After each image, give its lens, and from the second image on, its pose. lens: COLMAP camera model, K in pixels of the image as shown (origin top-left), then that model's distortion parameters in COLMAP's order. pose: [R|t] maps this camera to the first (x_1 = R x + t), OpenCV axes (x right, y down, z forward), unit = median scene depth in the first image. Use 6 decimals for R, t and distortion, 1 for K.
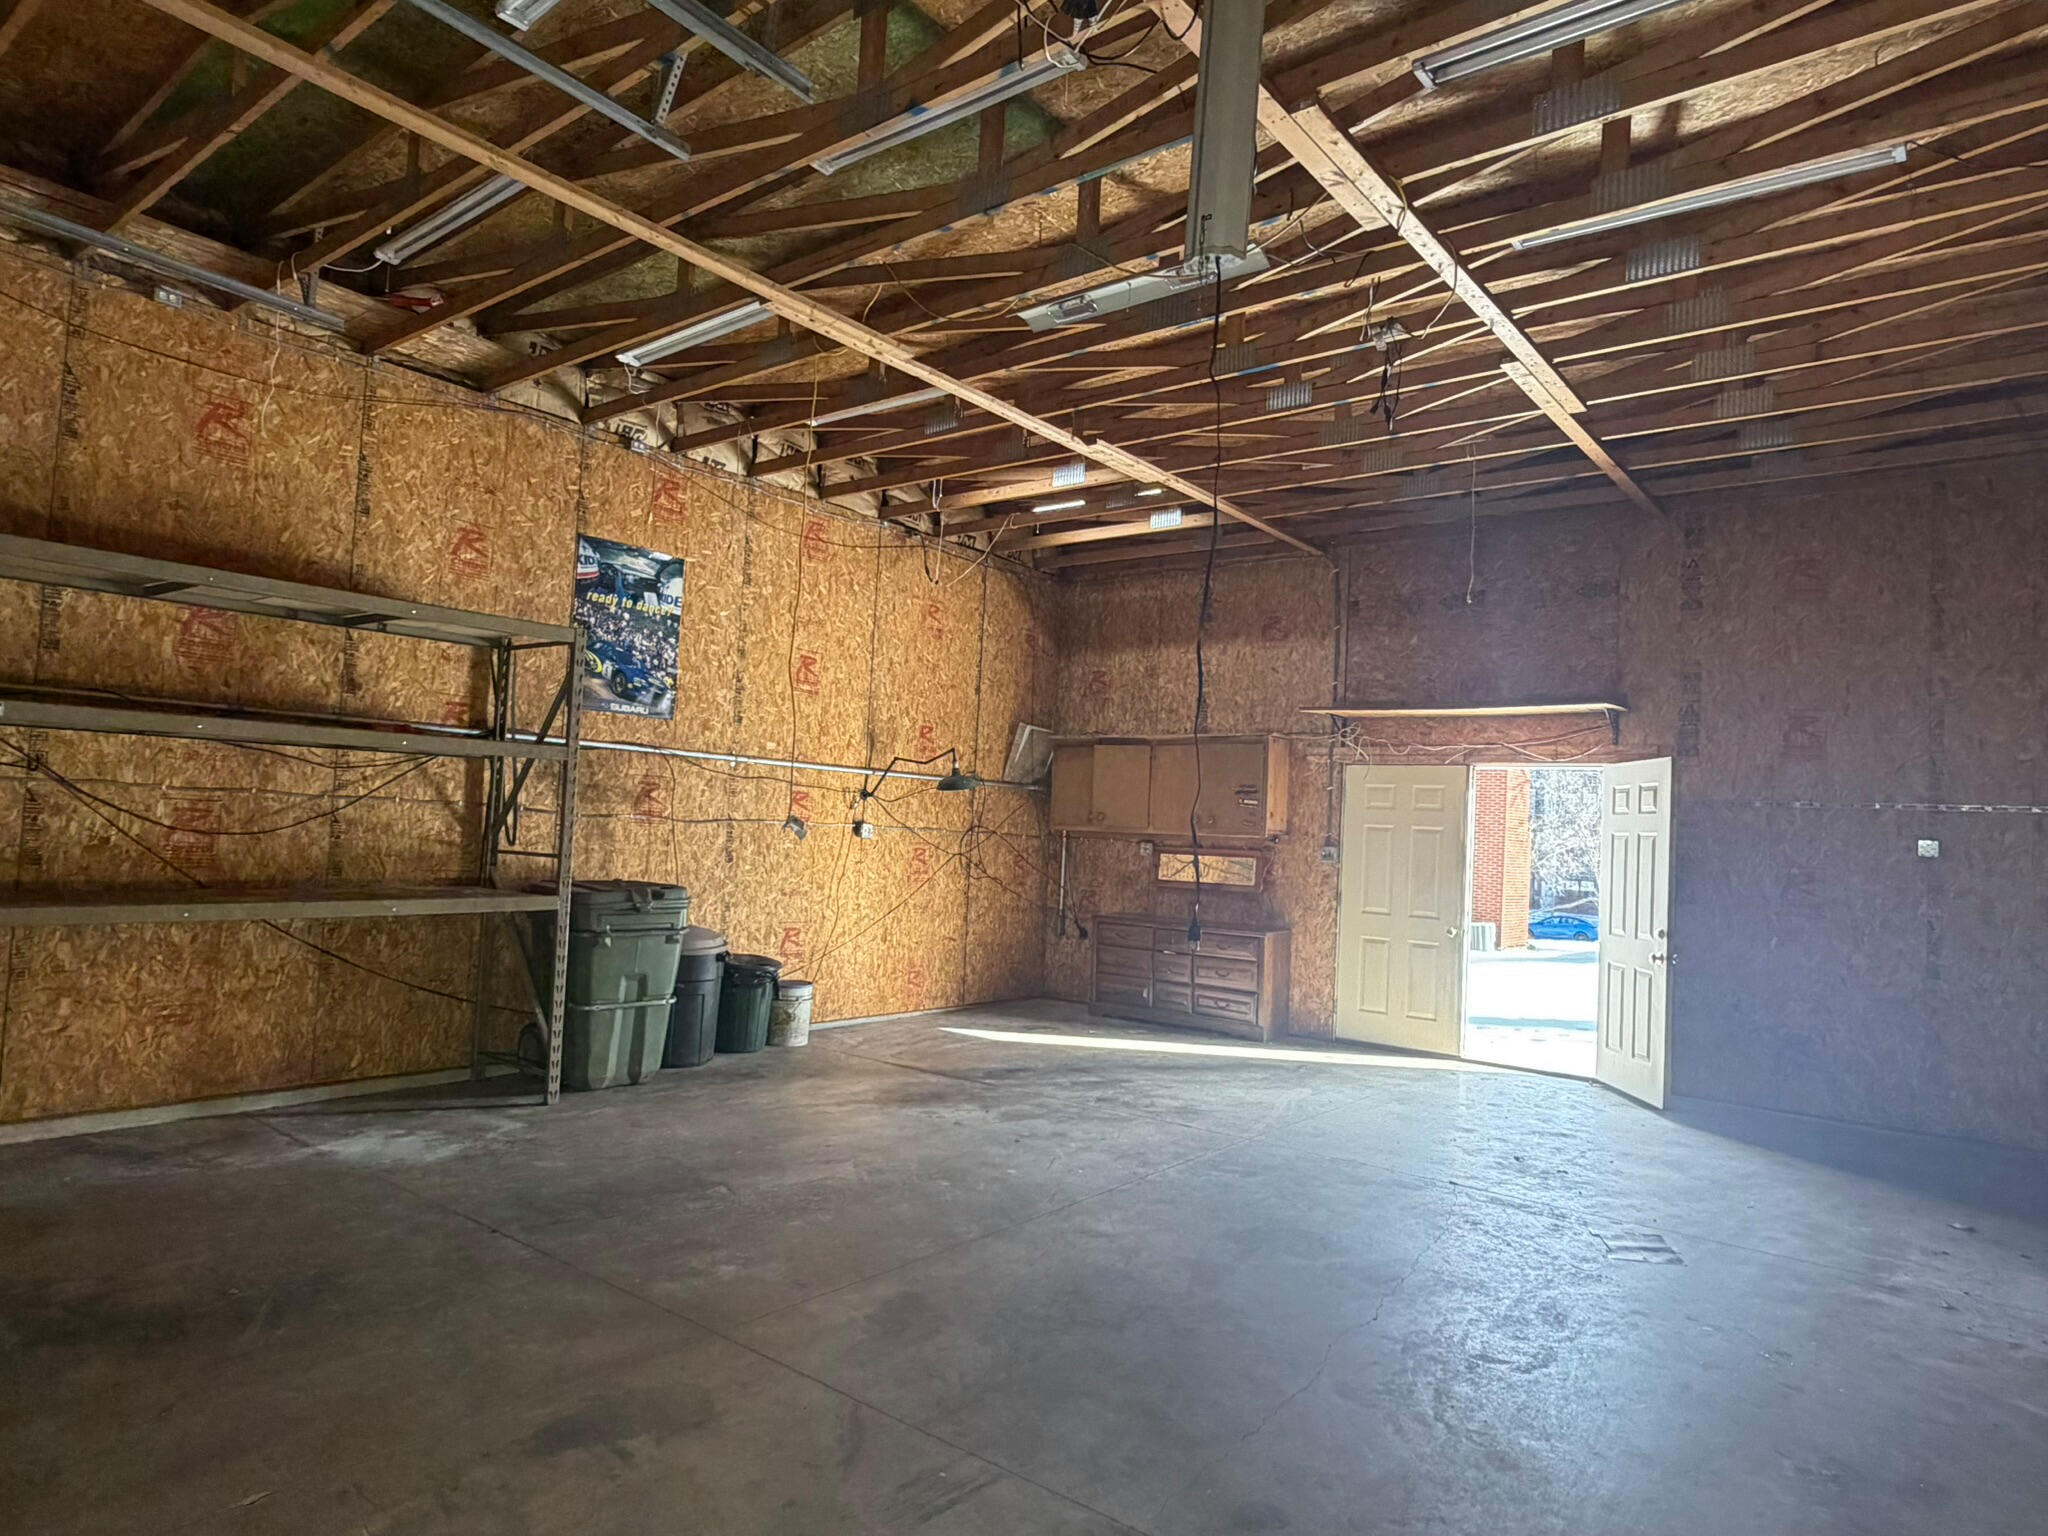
lens RADIAL K [[1218.4, 0, 1028.8], [0, 1218.4, 763.7], [0, 0, 1]] dist [0.005318, 0.000095]
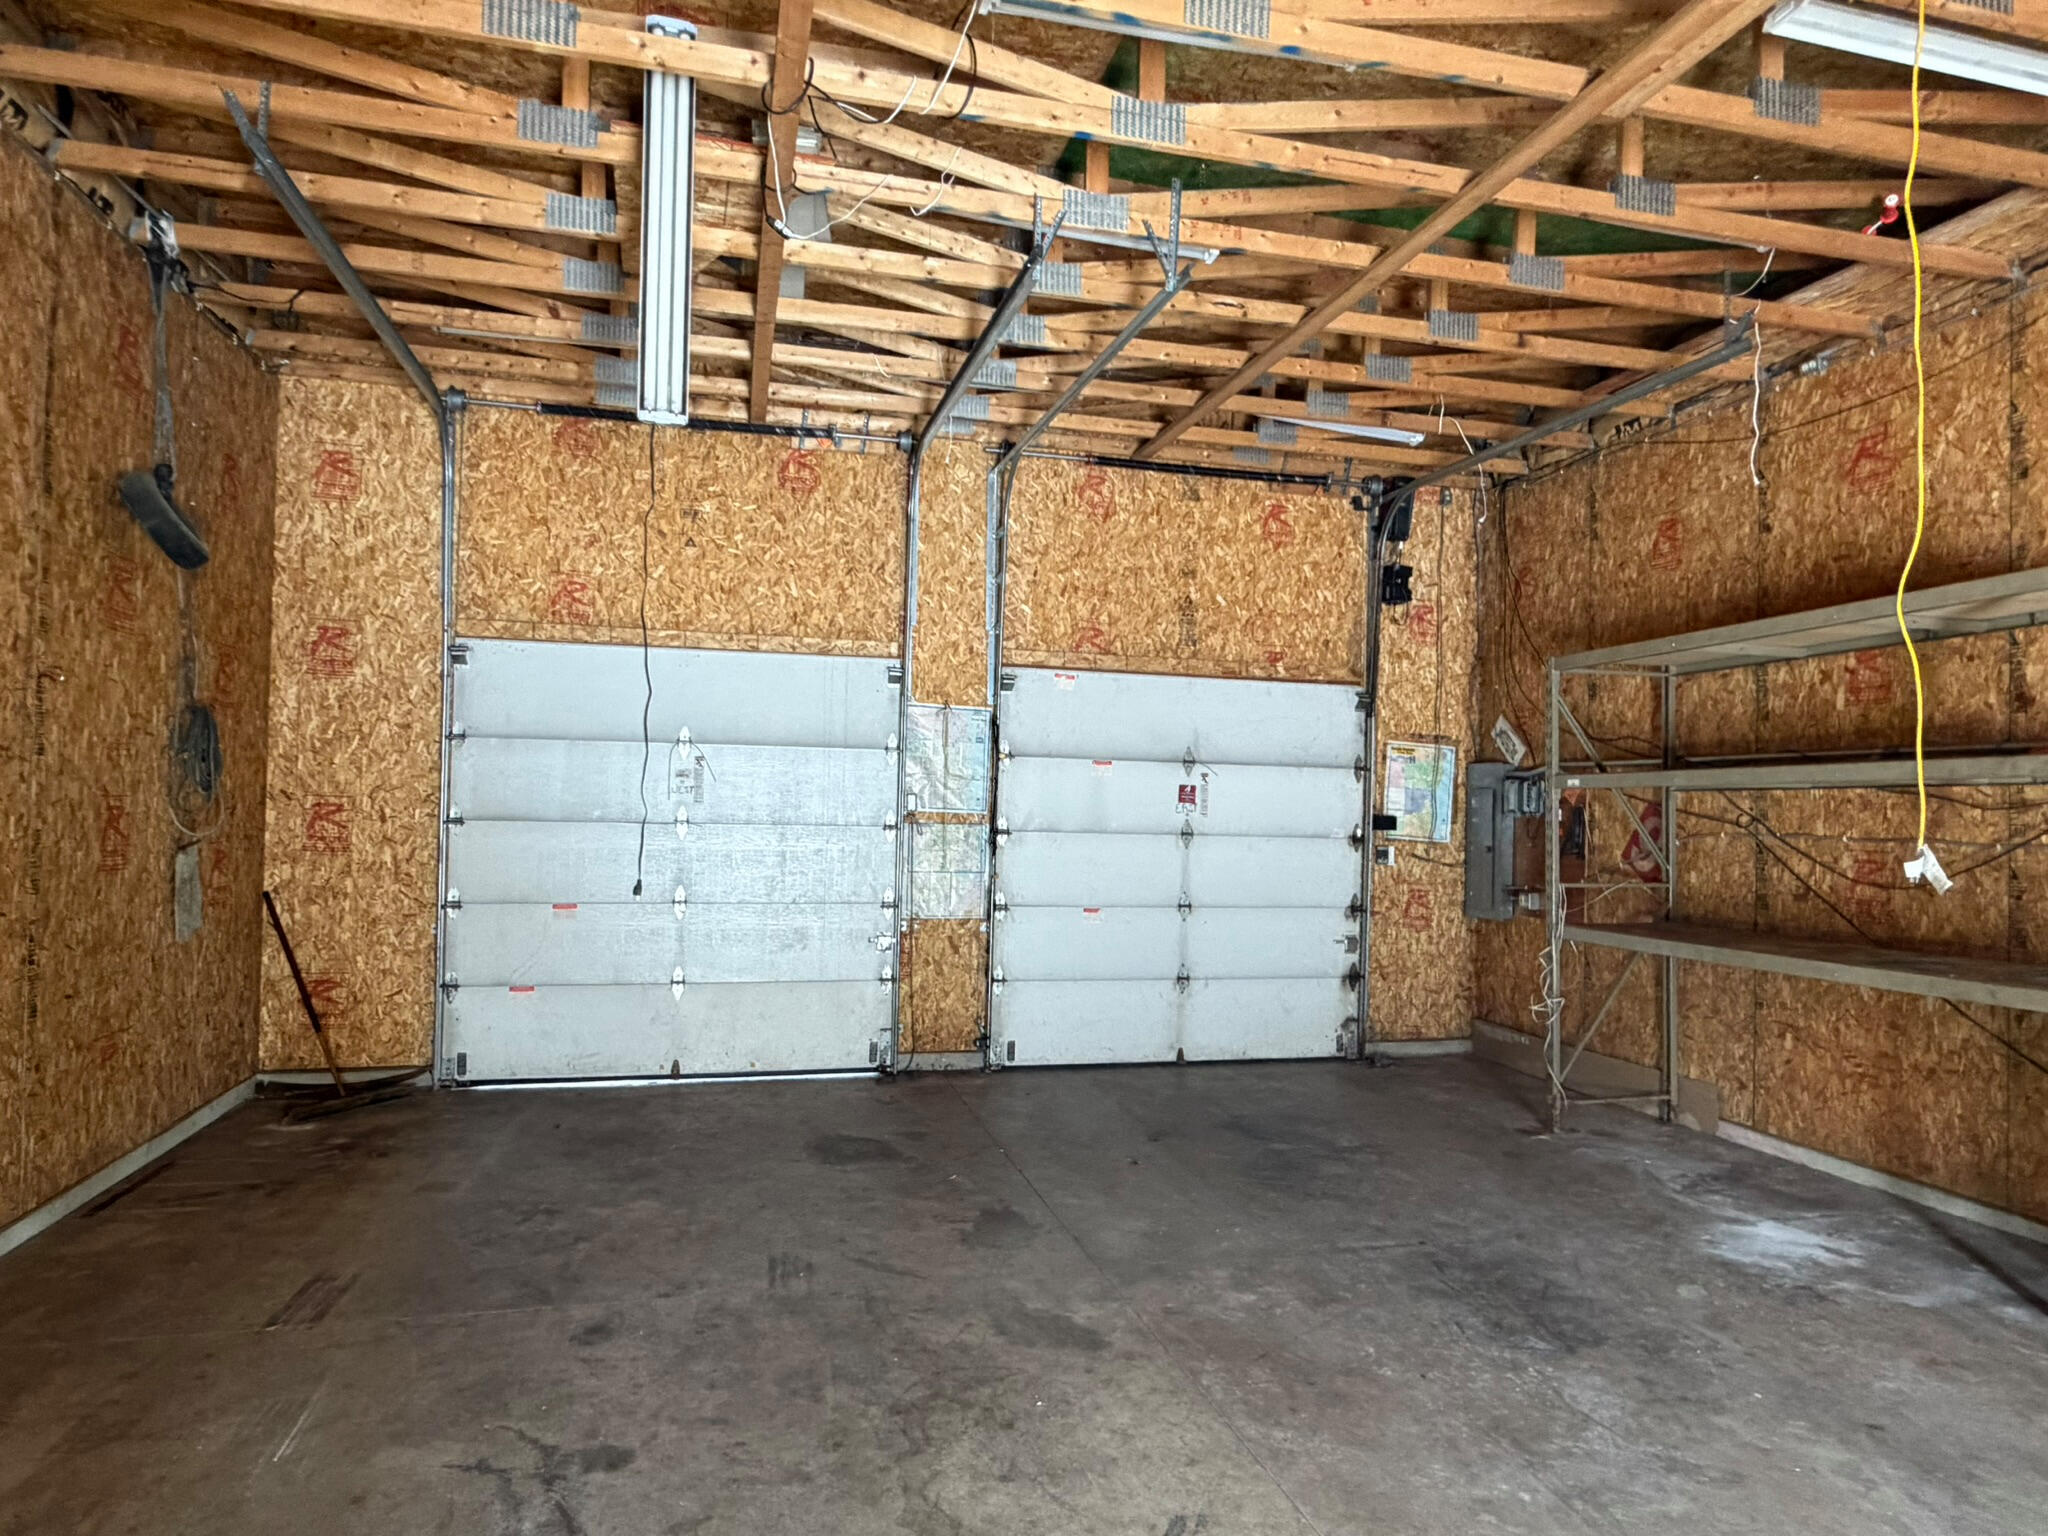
lens RADIAL K [[1218.4, 0, 1029.2], [0, 1218.4, 775.1], [0, 0, 1]] dist [0.005318, 0.000095]
pose [[-0.600961, -0.080186, -0.795246, 0.504112], [-0.003008, 0.995175, -0.098073, 0.069502], [0.799272, -0.056546, -0.598303, 1.103117]]
